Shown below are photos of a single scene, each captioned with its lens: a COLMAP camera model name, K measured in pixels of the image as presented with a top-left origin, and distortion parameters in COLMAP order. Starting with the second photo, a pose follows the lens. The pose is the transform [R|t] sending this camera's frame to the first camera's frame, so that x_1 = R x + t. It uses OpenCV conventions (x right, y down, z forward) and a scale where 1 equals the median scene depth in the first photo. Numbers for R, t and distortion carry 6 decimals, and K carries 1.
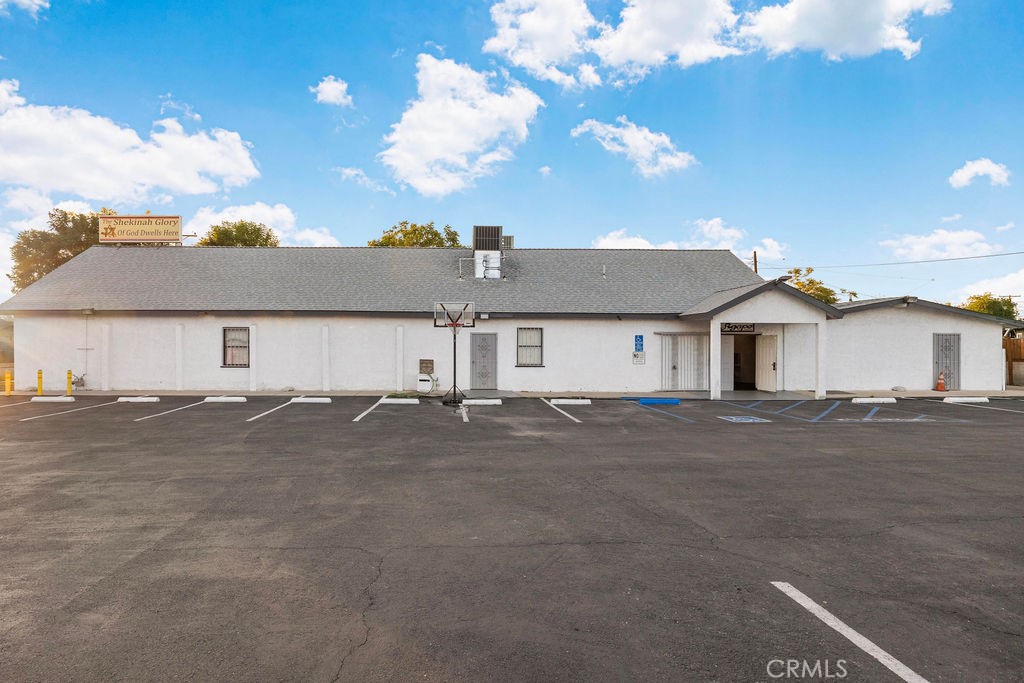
lens RADIAL K [[436.4, 0, 510.4], [0, 436.4, 343.8], [0, 0, 1]] dist [0.000438, 0.000060]
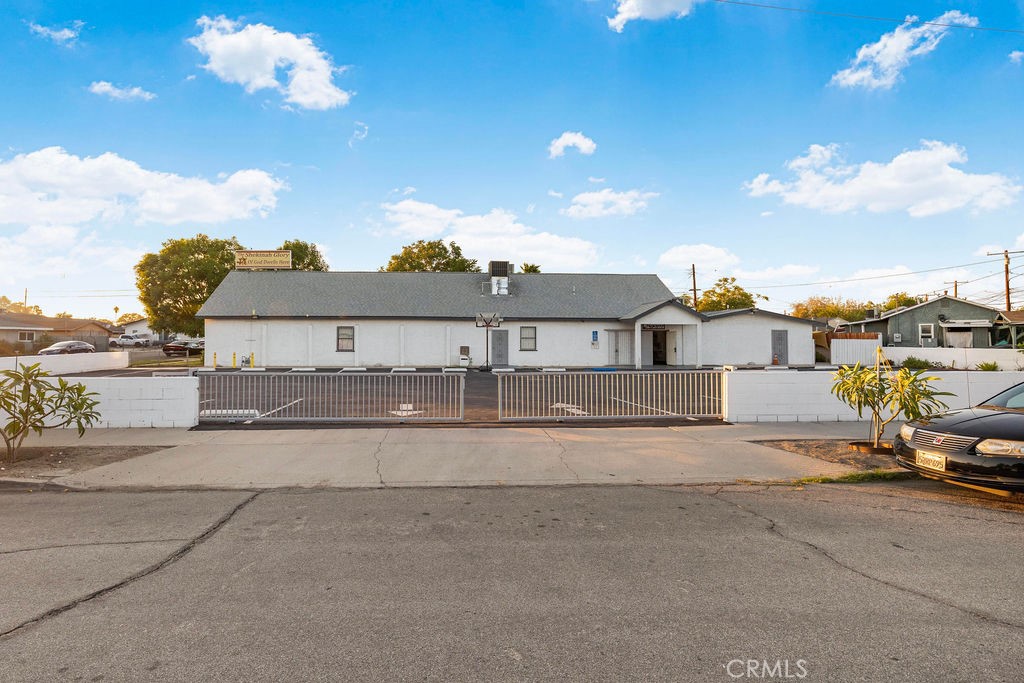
lens RADIAL K [[429.8, 0, 504.6], [0, 429.8, 334.2], [0, 0, 1]] dist [0.000518, 0.000143]
pose [[0.999368, -0.001368, 0.035522, -0.099742], [0.001530, 0.999988, -0.004550, -0.001639], [-0.035516, 0.004601, 0.999359, -0.592949]]
